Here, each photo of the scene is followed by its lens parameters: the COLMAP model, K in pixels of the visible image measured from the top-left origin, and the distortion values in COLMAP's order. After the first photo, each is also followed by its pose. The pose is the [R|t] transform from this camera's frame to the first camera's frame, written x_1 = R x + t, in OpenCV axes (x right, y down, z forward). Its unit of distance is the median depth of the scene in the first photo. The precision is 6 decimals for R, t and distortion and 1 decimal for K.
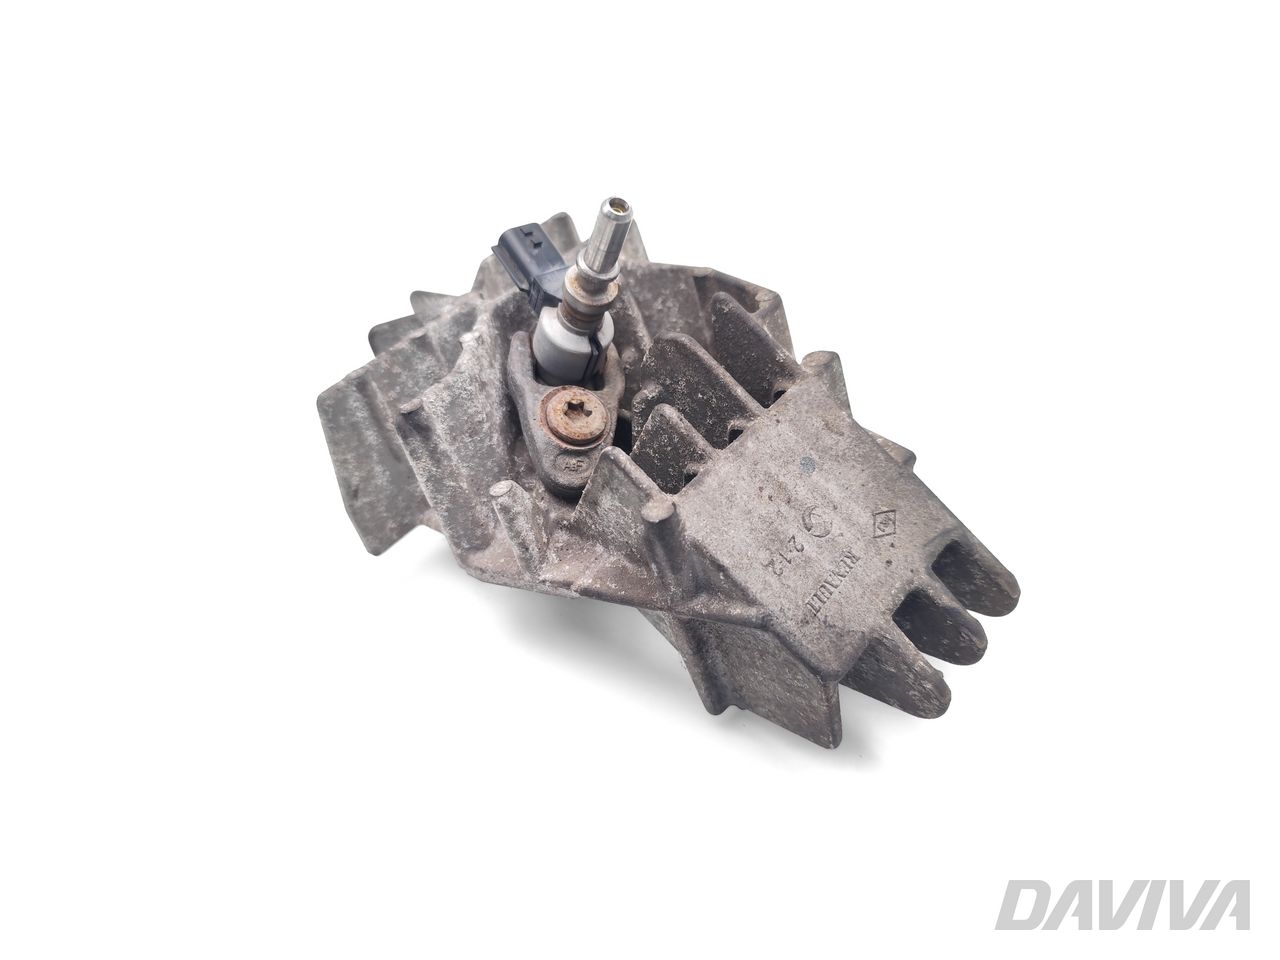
lens RADIAL K [[858.8, 0, 641.3], [0, 858.8, 479.0], [0, 0, 1]] dist [-0.000275, 0.000082]
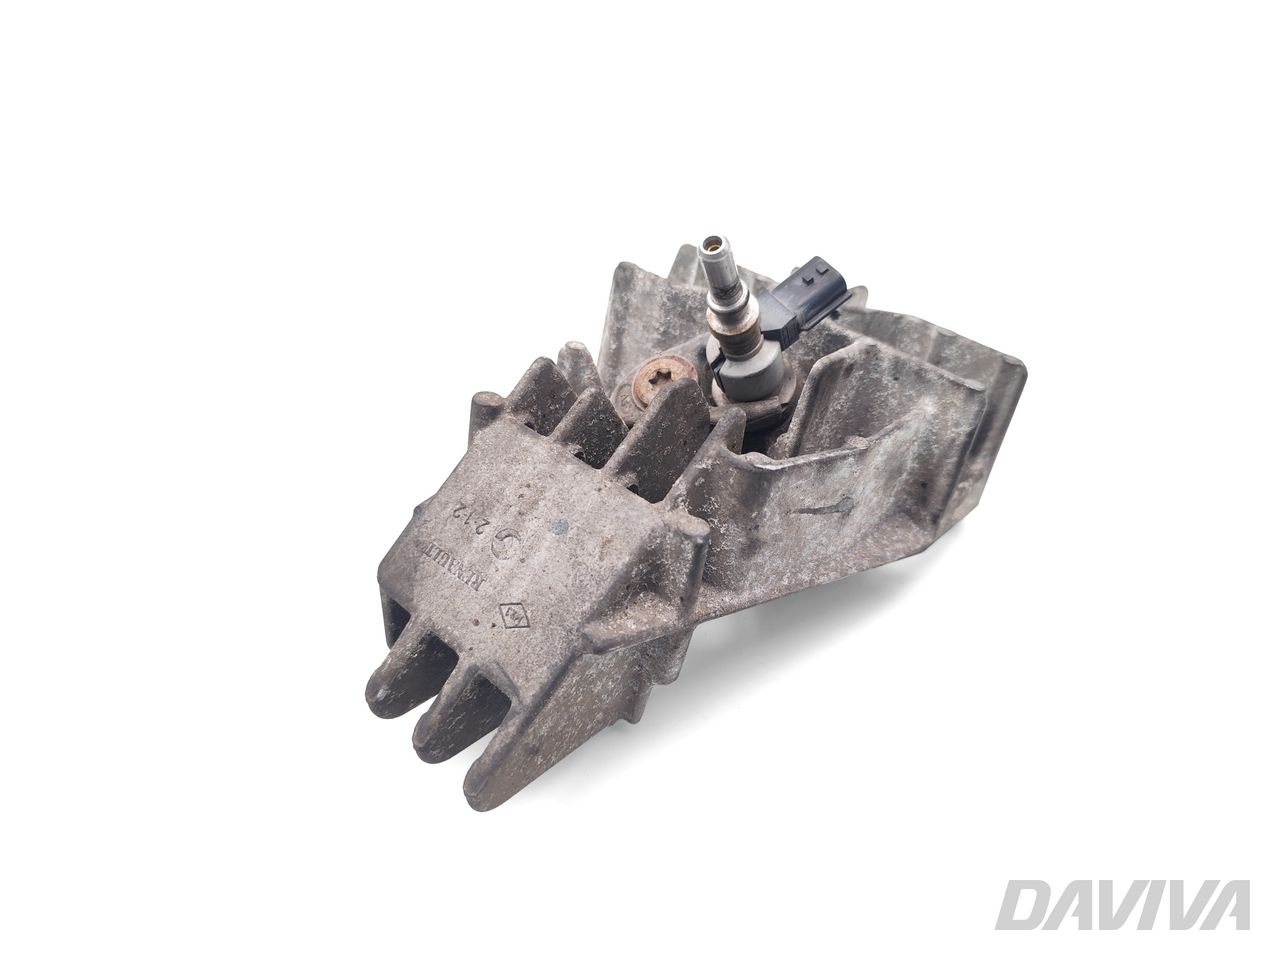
lens RADIAL K [[858.8, 0, 641.6], [0, 858.8, 481.0], [0, 0, 1]] dist [-0.000275, 0.000082]
pose [[-0.001884, 0.757057, -0.653346, 0.813263], [-0.722220, 0.450865, 0.524518, -0.636974], [0.691661, 0.472847, 0.545913, 0.509071]]
